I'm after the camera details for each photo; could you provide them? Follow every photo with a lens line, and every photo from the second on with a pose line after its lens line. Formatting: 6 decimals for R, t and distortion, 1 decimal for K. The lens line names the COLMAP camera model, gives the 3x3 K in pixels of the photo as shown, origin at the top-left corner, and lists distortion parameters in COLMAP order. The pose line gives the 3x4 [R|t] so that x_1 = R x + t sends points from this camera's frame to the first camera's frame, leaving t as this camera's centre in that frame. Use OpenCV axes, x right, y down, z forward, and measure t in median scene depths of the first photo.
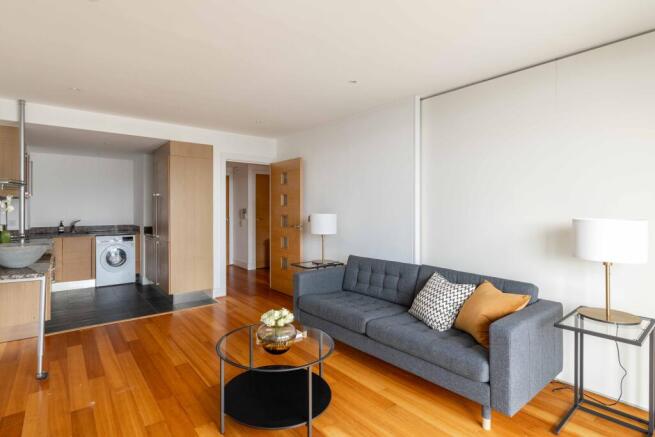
lens RADIAL K [[338.8, 0, 323.0], [0, 338.8, 212.8], [0, 0, 1]] dist [-0.035276, -0.000616]
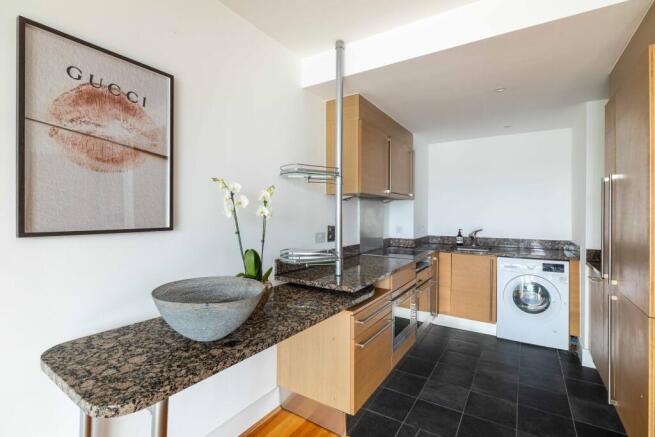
lens RADIAL K [[308.8, 0, 323.7], [0, 308.8, 216.7], [0, 0, 1]] dist [-0.000263, -0.000494]
pose [[0.310368, 0.009048, -0.950573, -0.222854], [-0.009334, 0.999936, 0.006471, -0.005351], [0.950571, 0.006864, 0.310432, 0.490725]]
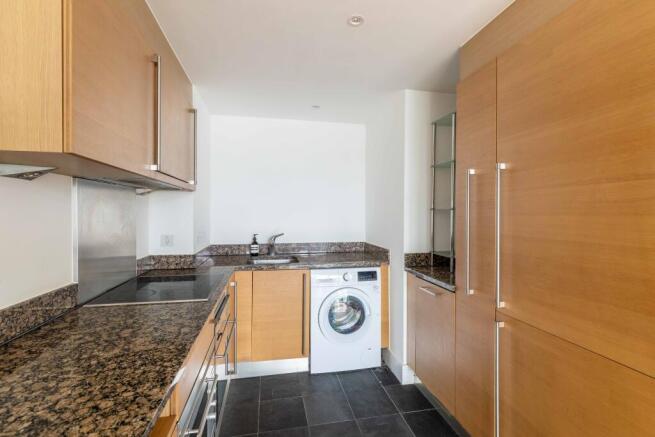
lens RADIAL K [[304.3, 0, 332.1], [0, 304.3, 217.4], [0, 0, 1]] dist [0.006072, 0.000562]
pose [[0.887691, 0.003640, -0.460426, -0.433246], [-0.001938, 0.999989, 0.004170, -0.006884], [0.460436, -0.002809, 0.887688, 0.599333]]
